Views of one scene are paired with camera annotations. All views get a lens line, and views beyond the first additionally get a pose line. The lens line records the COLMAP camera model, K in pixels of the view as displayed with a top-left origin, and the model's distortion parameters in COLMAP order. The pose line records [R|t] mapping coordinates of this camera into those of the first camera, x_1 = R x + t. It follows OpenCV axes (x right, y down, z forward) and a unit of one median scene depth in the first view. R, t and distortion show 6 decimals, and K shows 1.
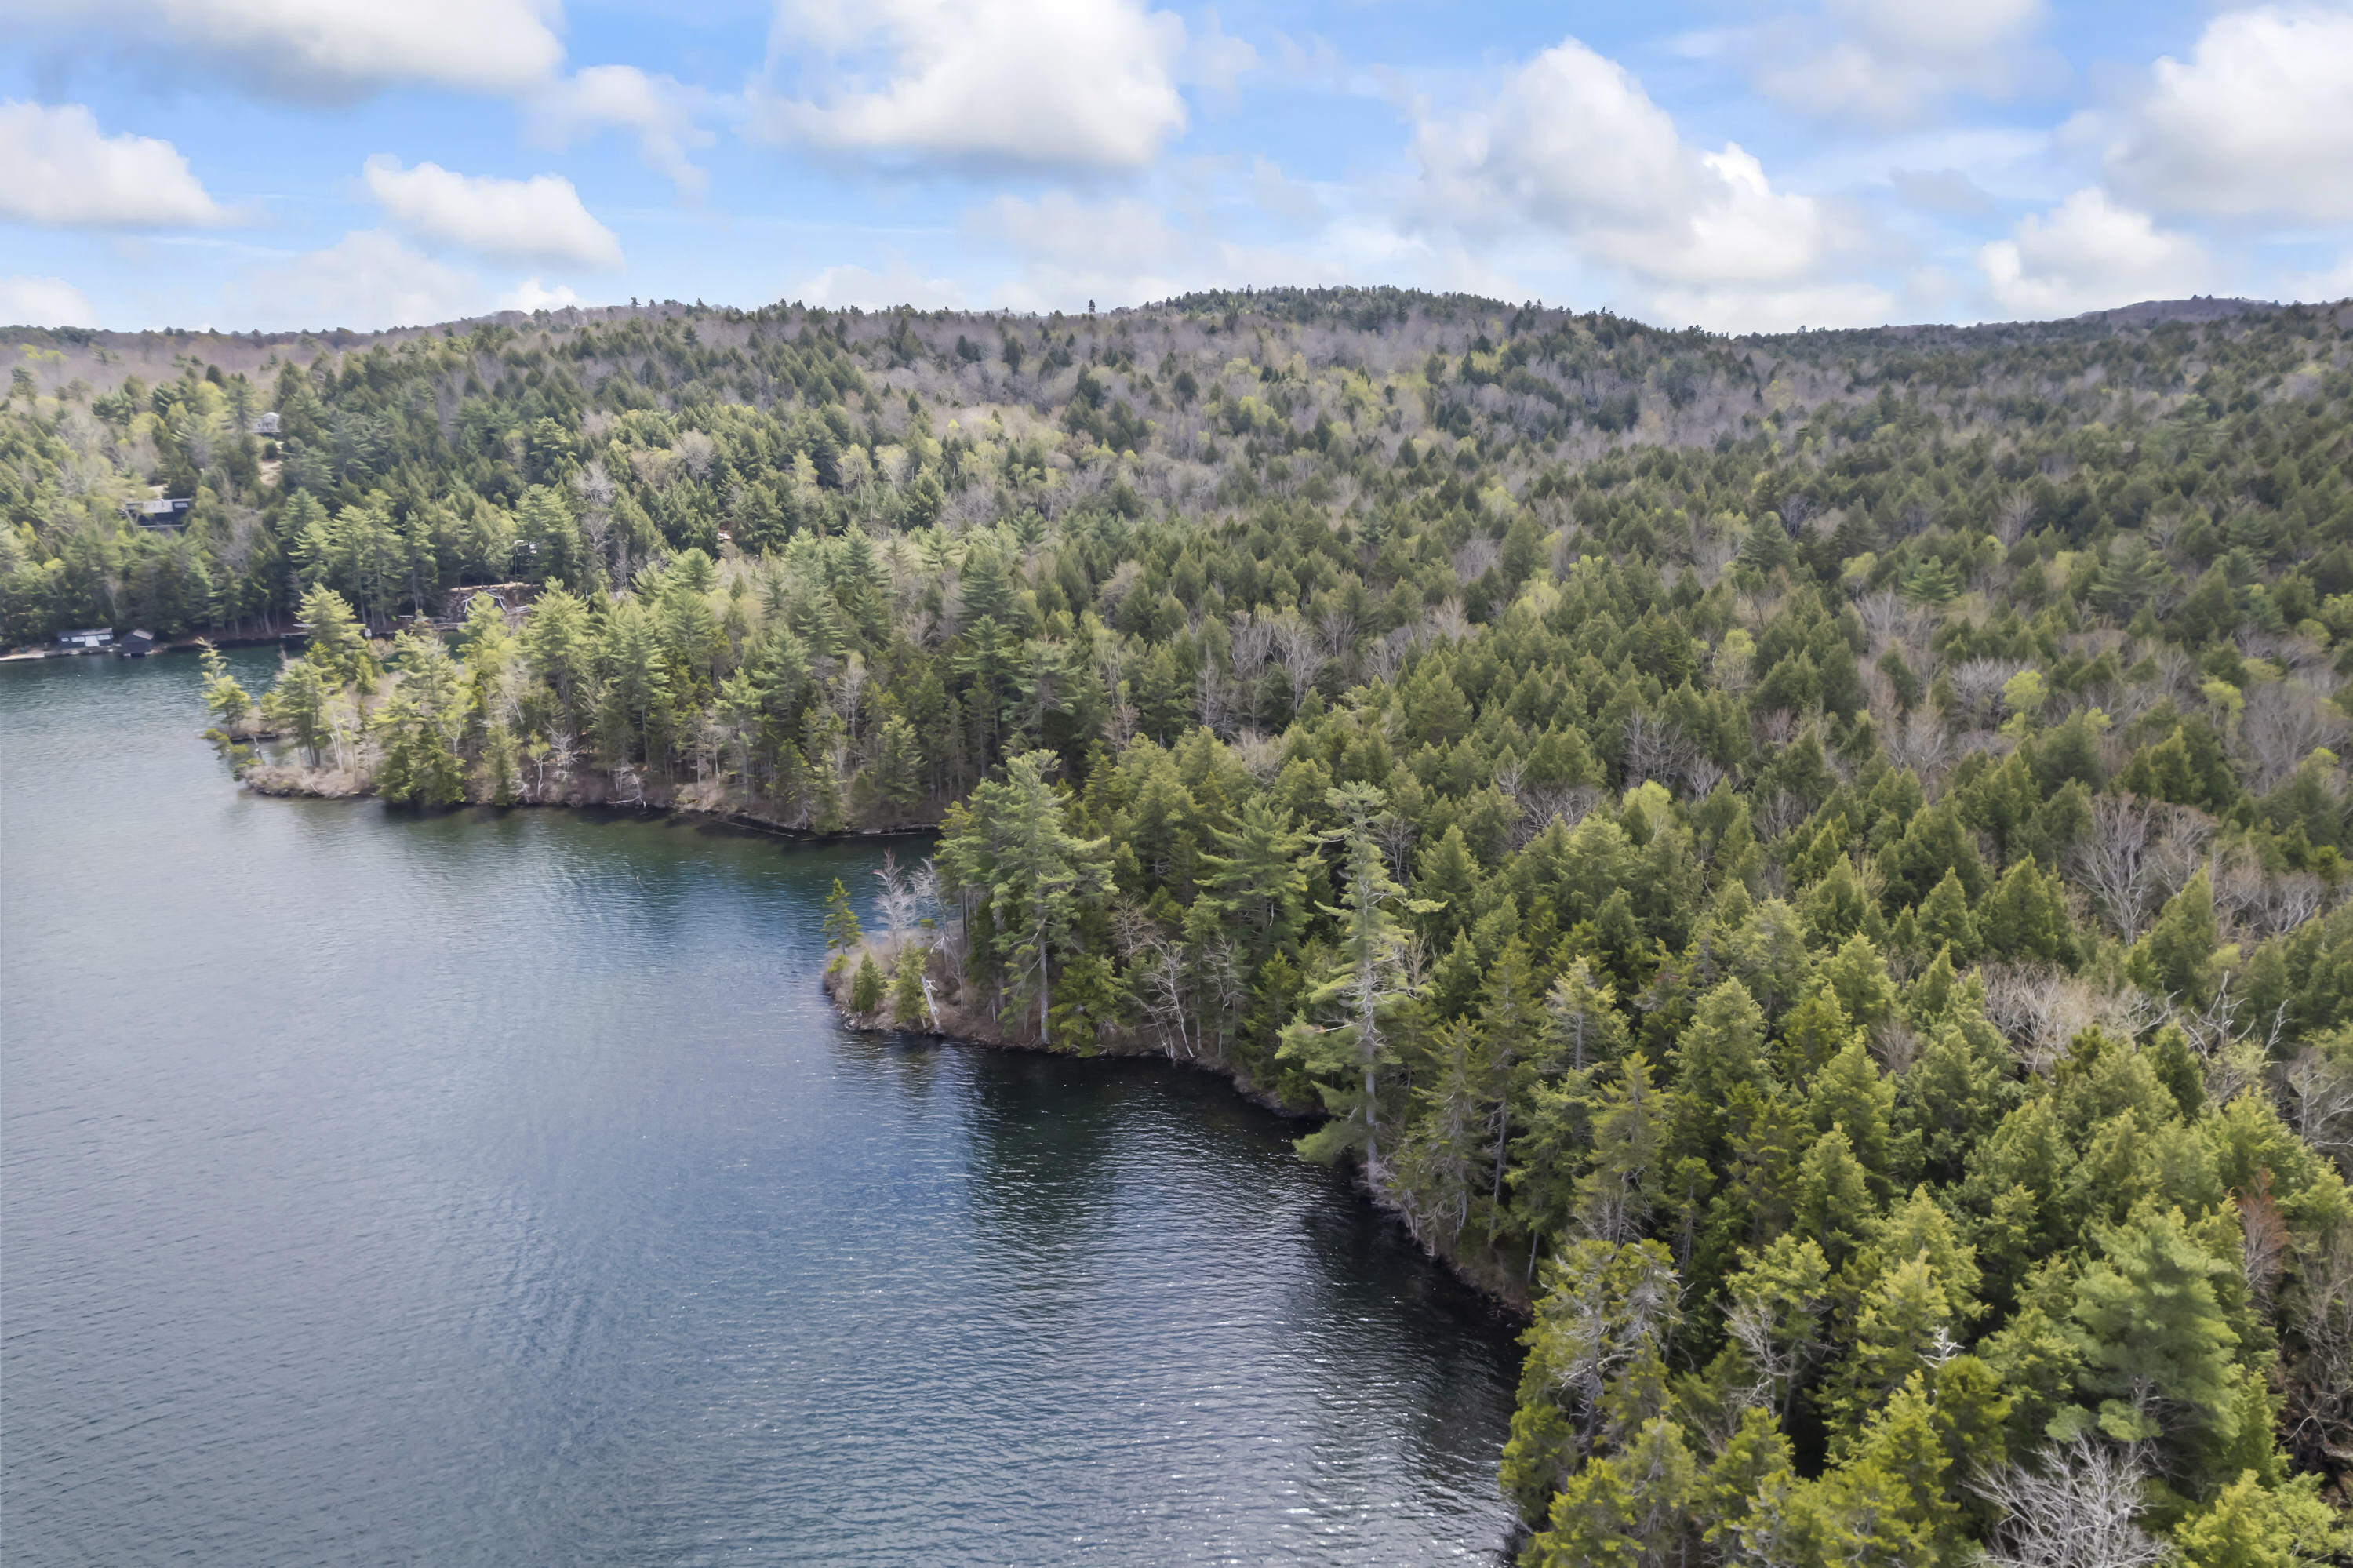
lens RADIAL K [[1489.3, 0, 1177.0], [0, 1489.3, 810.1], [0, 0, 1]] dist [-0.085087, 0.067913]
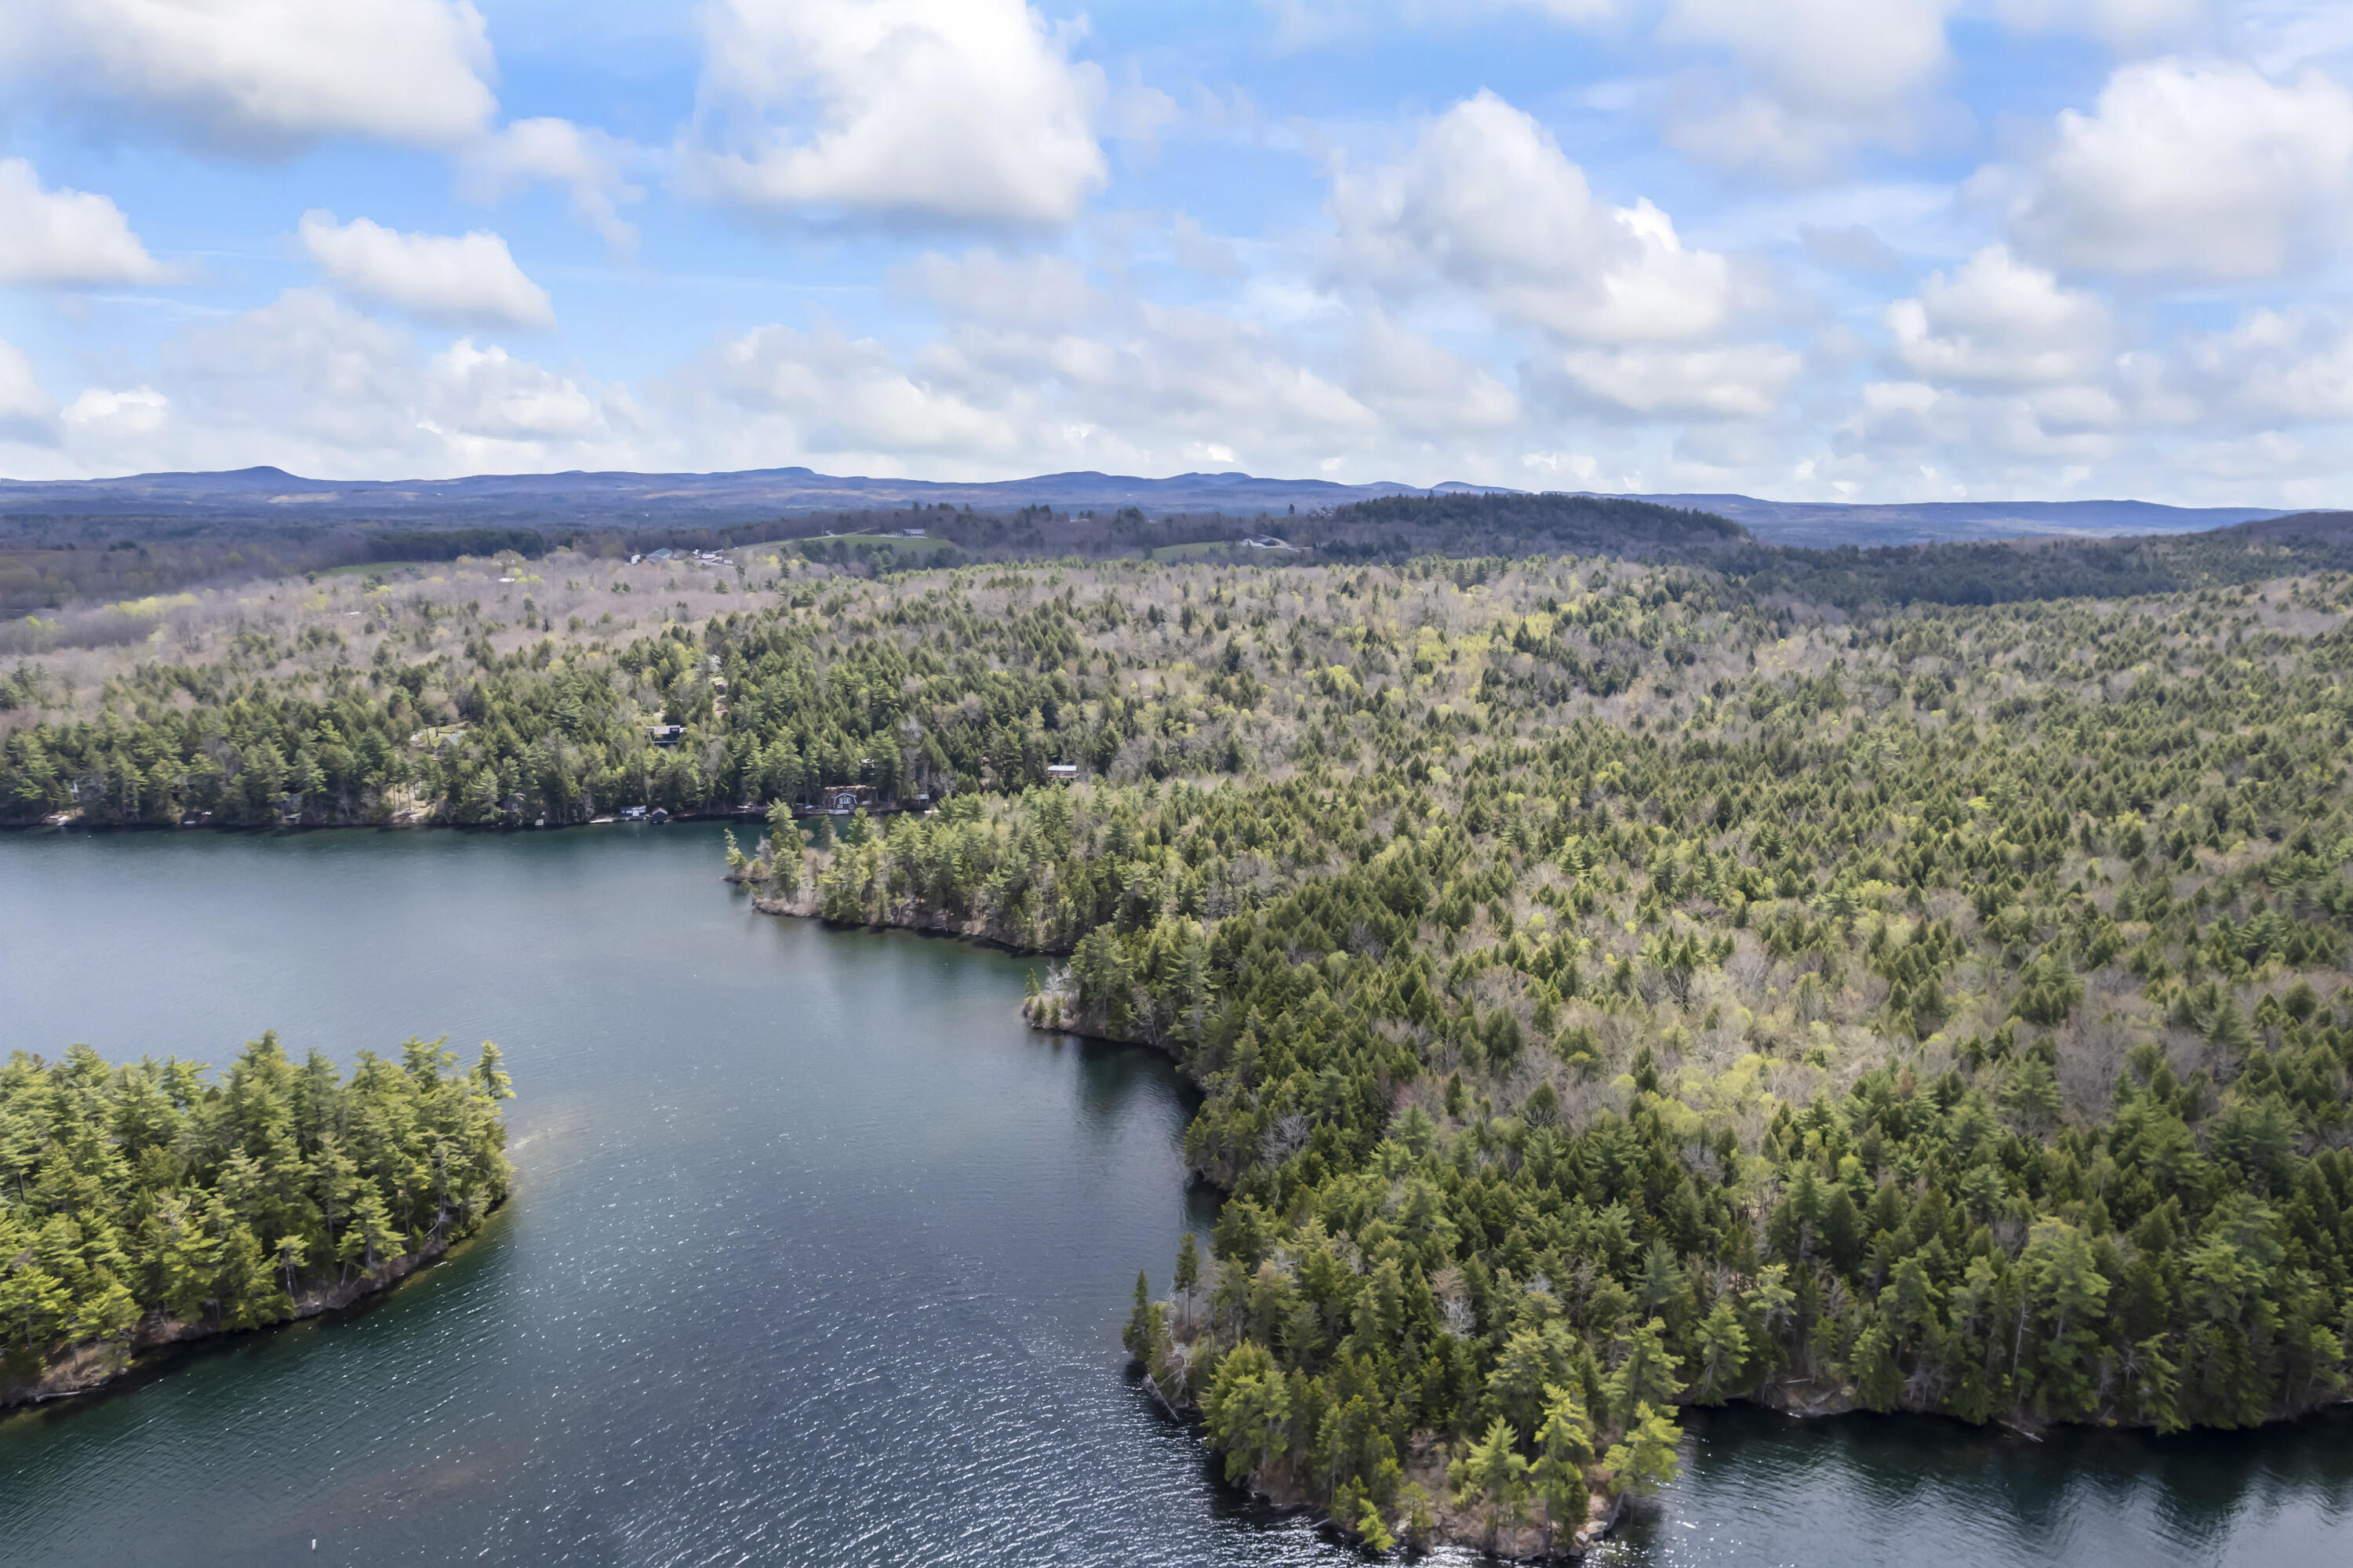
lens RADIAL K [[1489.3, 0, 1177.0], [0, 1489.3, 810.1], [0, 0, 1]] dist [-0.085087, 0.067913]
pose [[0.987687, 0.048842, -0.148624, 0.159450], [-0.061399, 0.994813, -0.081105, -0.013089], [0.143892, 0.089232, 0.985562, -0.625330]]
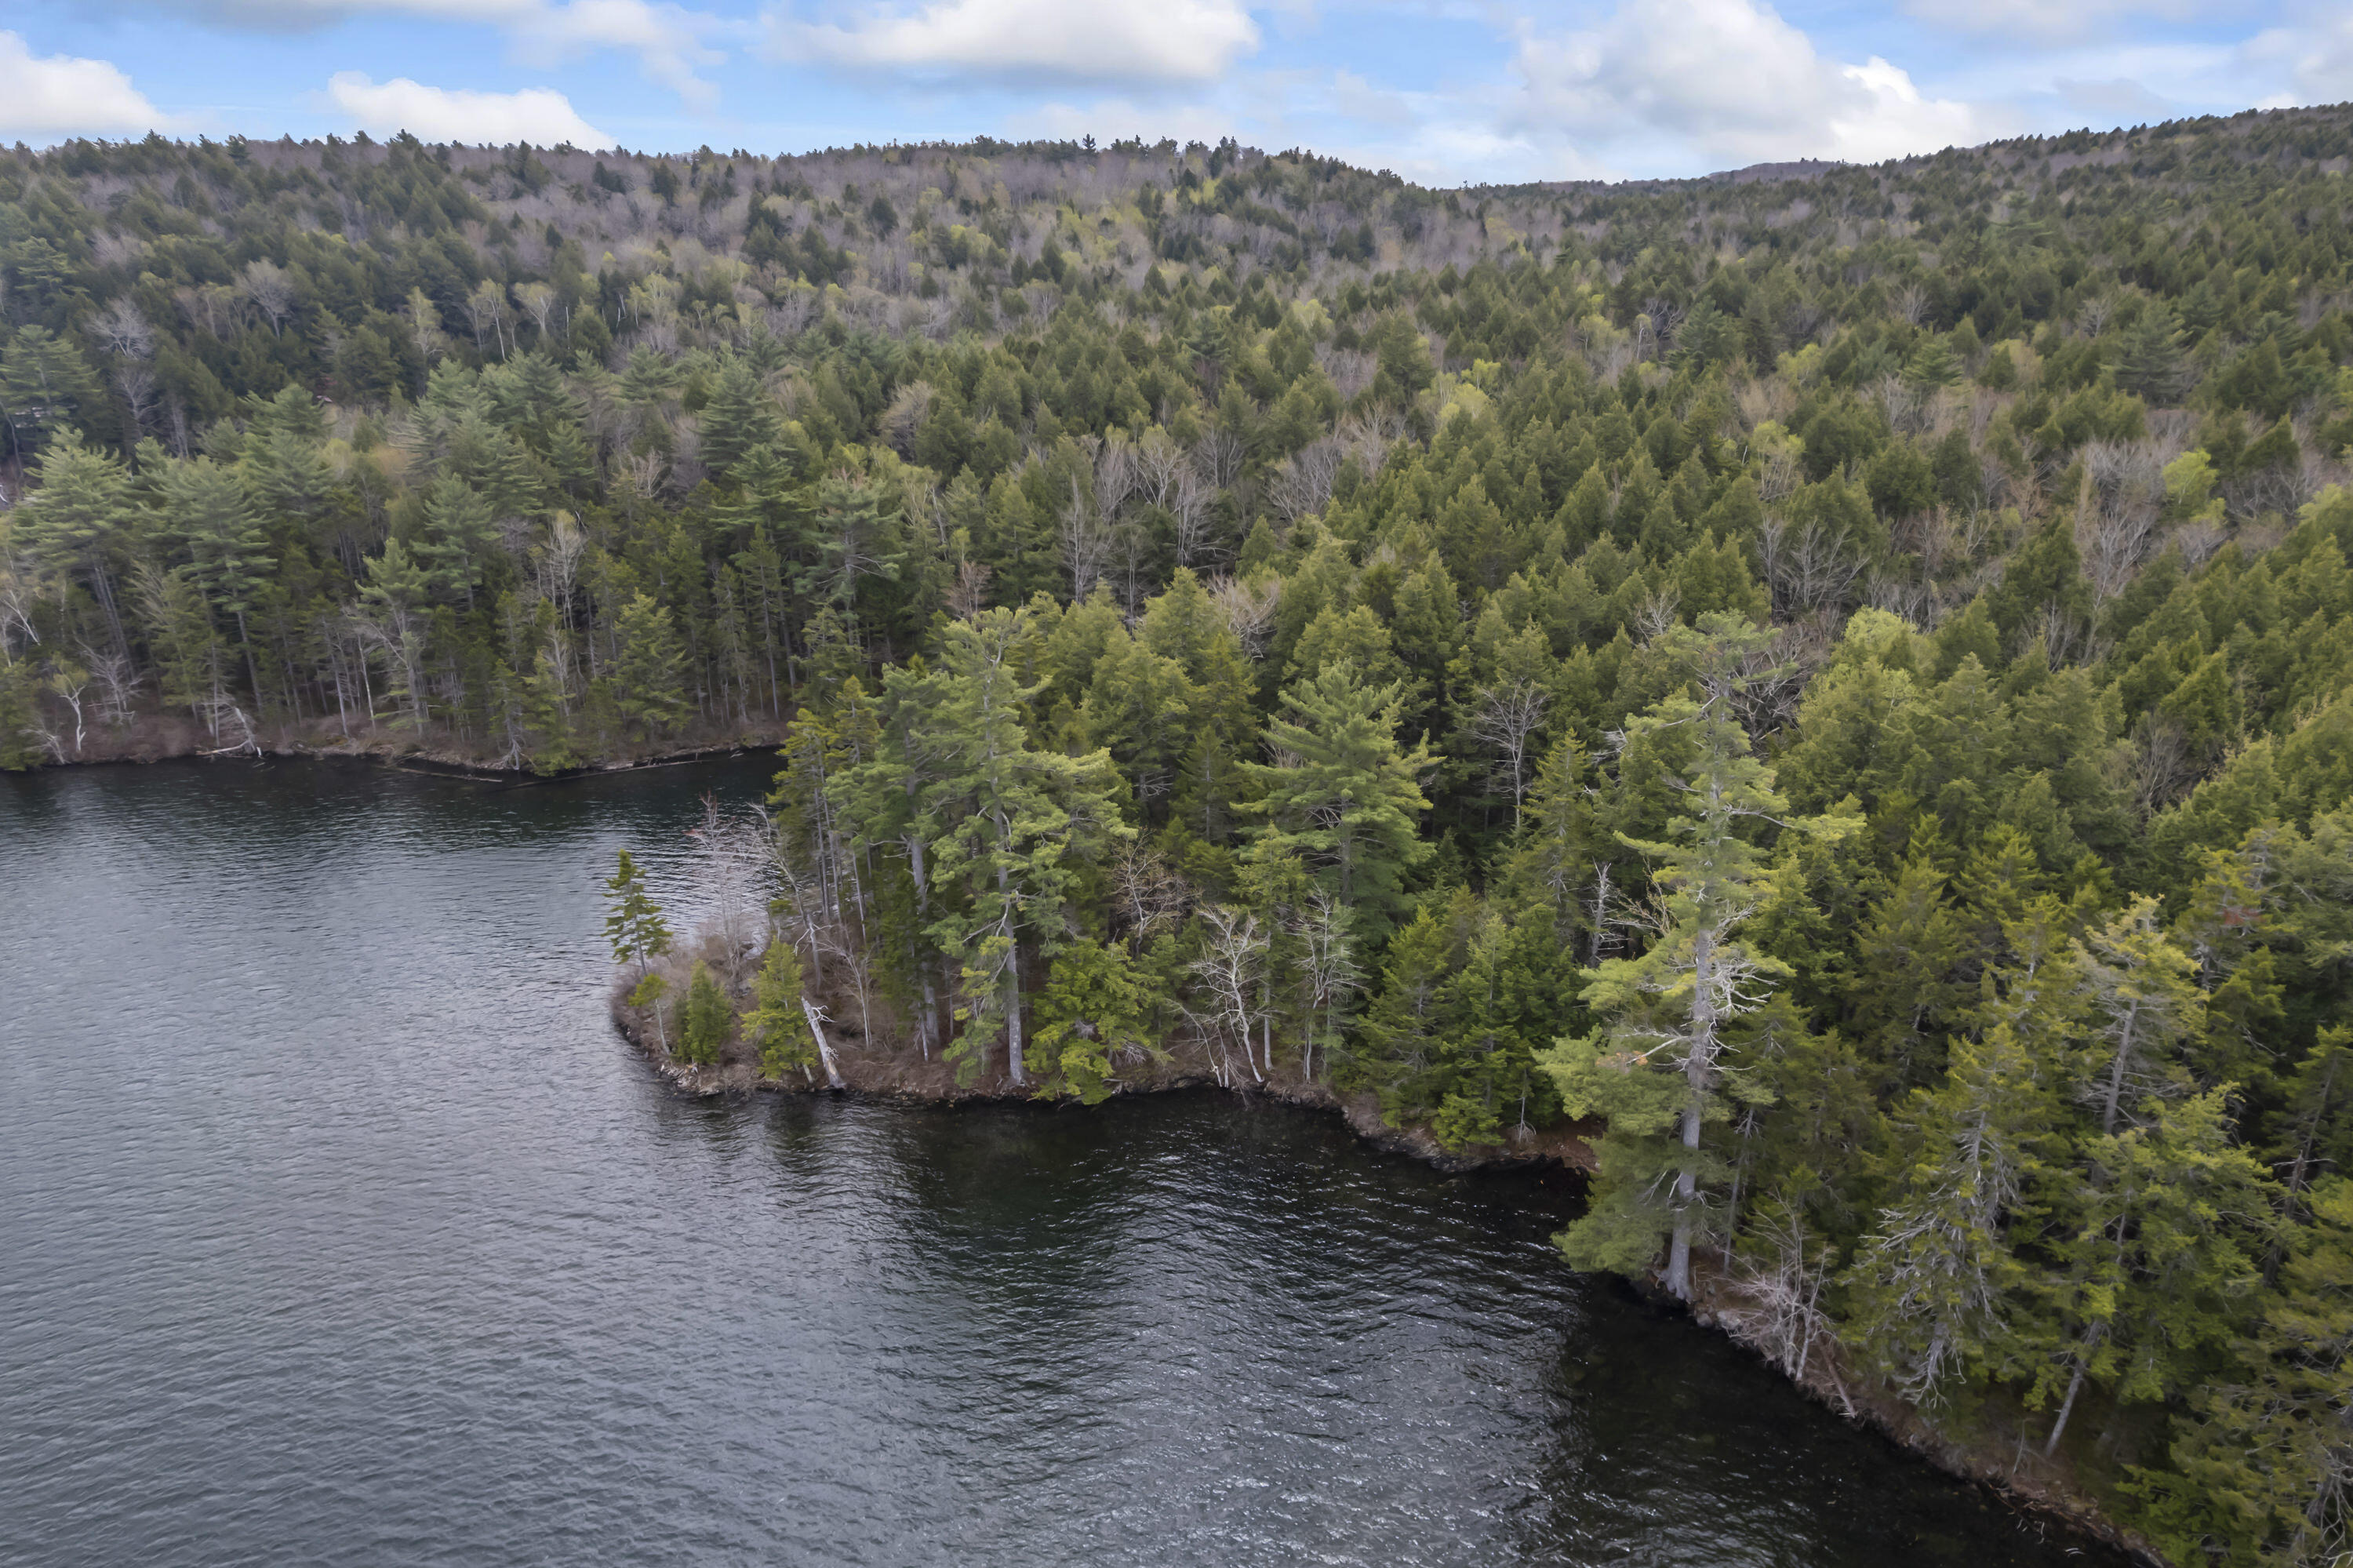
lens RADIAL K [[1498.6, 0, 1172.9], [0, 1498.6, 824.4], [0, 0, 1]] dist [-0.089782, 0.068771]
pose [[0.973527, -0.086672, 0.211500, -0.058411], [0.068979, 0.993581, 0.089657, -0.001256], [-0.217913, -0.072694, 0.973257, 0.151824]]
